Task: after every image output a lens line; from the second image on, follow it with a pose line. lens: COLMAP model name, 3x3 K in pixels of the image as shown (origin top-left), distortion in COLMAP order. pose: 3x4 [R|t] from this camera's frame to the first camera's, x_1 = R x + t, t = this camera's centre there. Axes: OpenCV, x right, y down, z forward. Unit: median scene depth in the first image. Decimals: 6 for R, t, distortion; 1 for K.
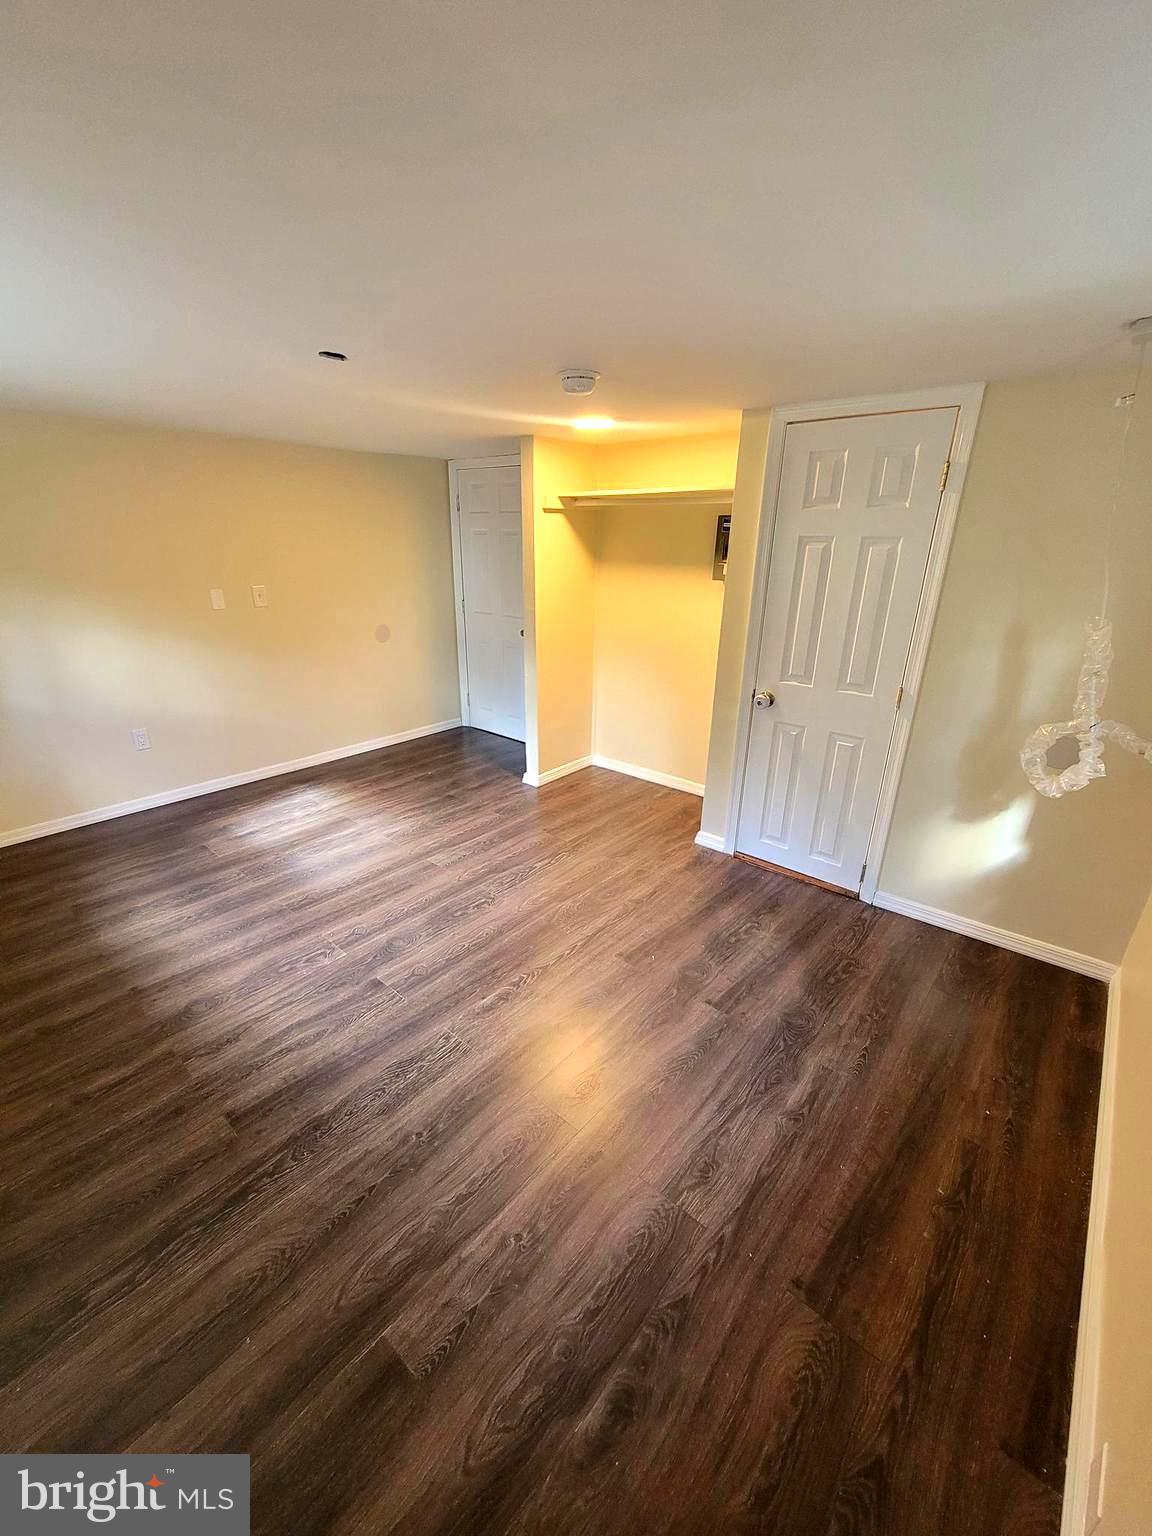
lens RADIAL K [[627.5, 0, 562.1], [0, 627.5, 766.4], [0, 0, 1]] dist [-0.001028, 0.000348]
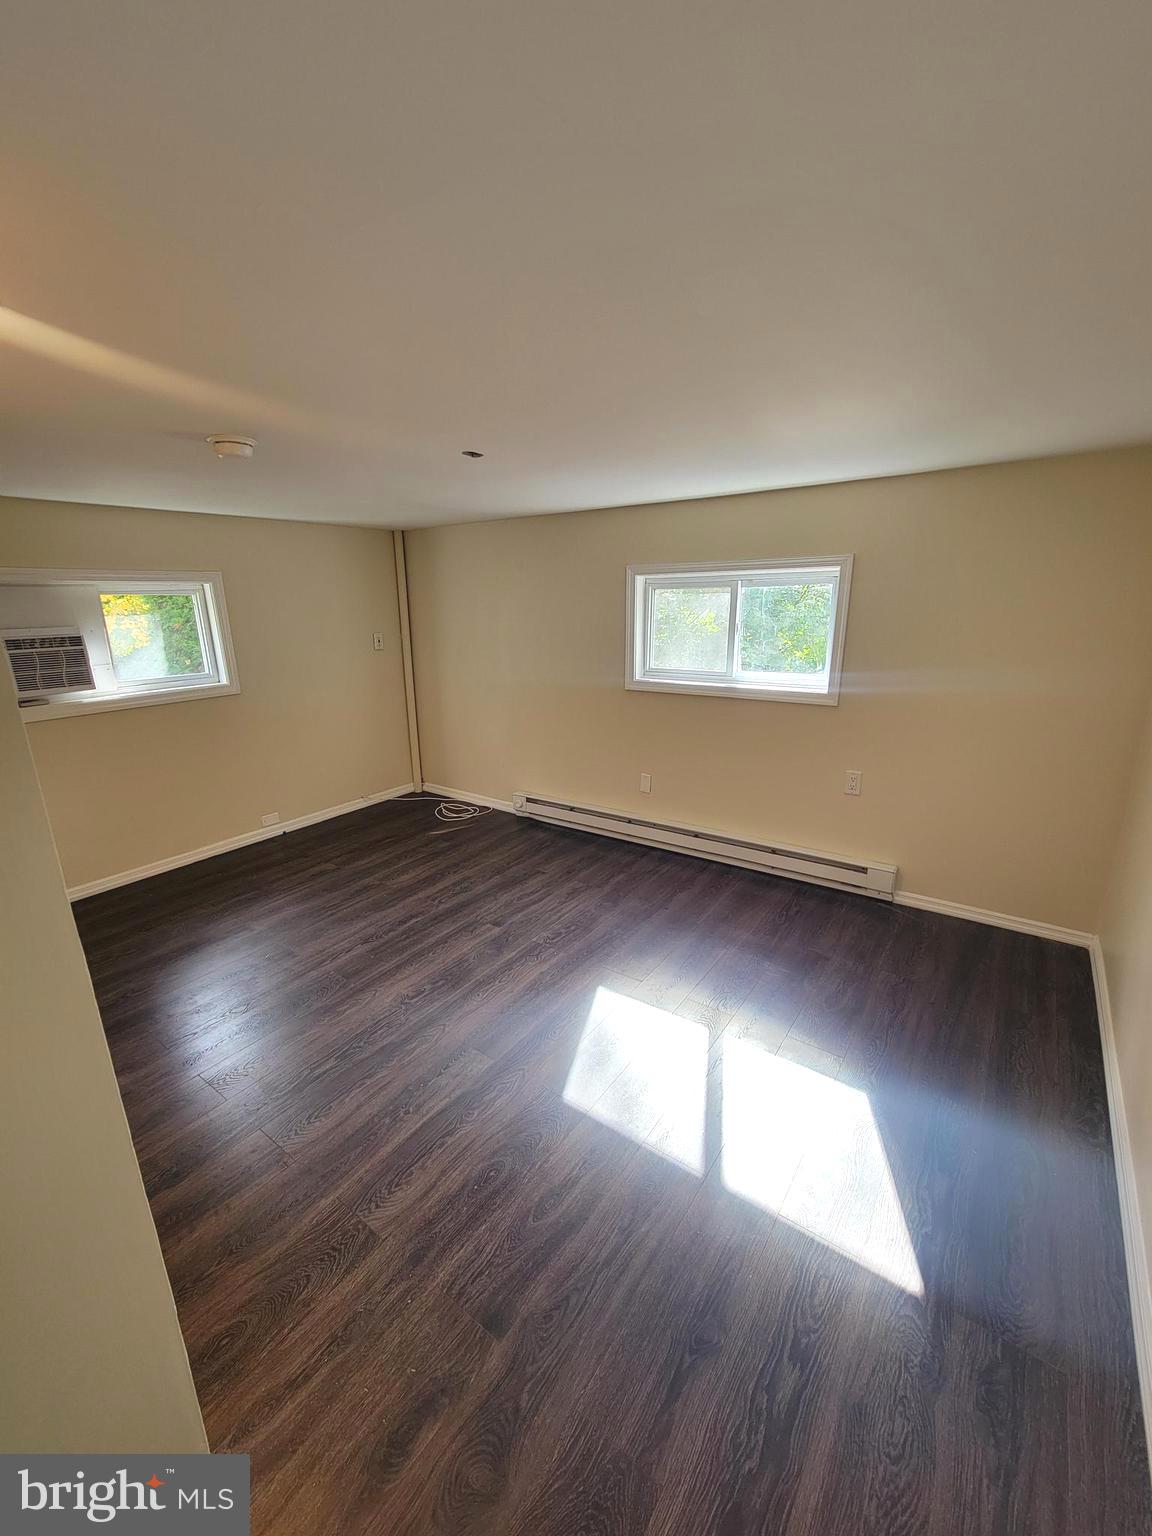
lens RADIAL K [[625.2, 0, 567.1], [0, 625.2, 770.7], [0, 0, 1]] dist [-0.006659, -0.000313]
pose [[-0.995960, 0.028139, -0.085269, -0.277730], [-0.027101, 0.811139, 0.584225, -0.577796], [0.085605, 0.584176, -0.807100, 1.554164]]
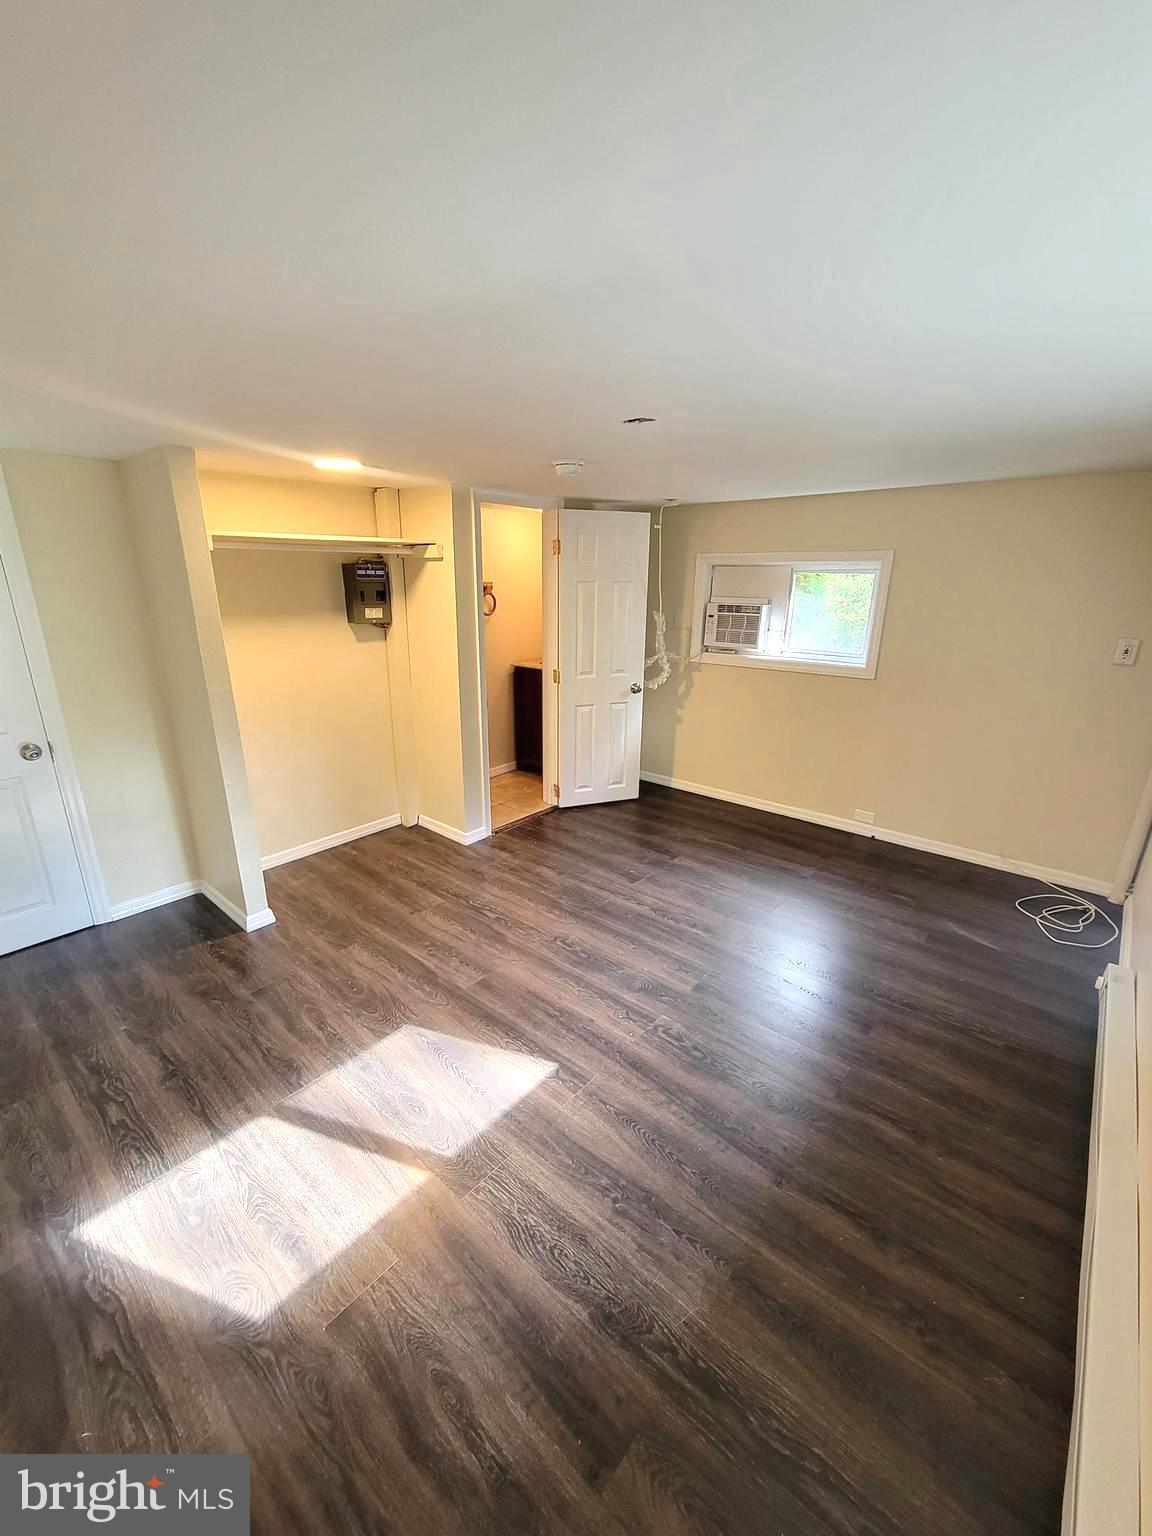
lens RADIAL K [[625.2, 0, 567.1], [0, 625.2, 770.7], [0, 0, 1]] dist [-0.006659, -0.000313]
pose [[0.002336, -0.310729, 0.950496, -0.998723], [0.346370, 0.891911, 0.290726, -0.321786], [-0.938095, 0.328545, 0.109711, 0.793343]]
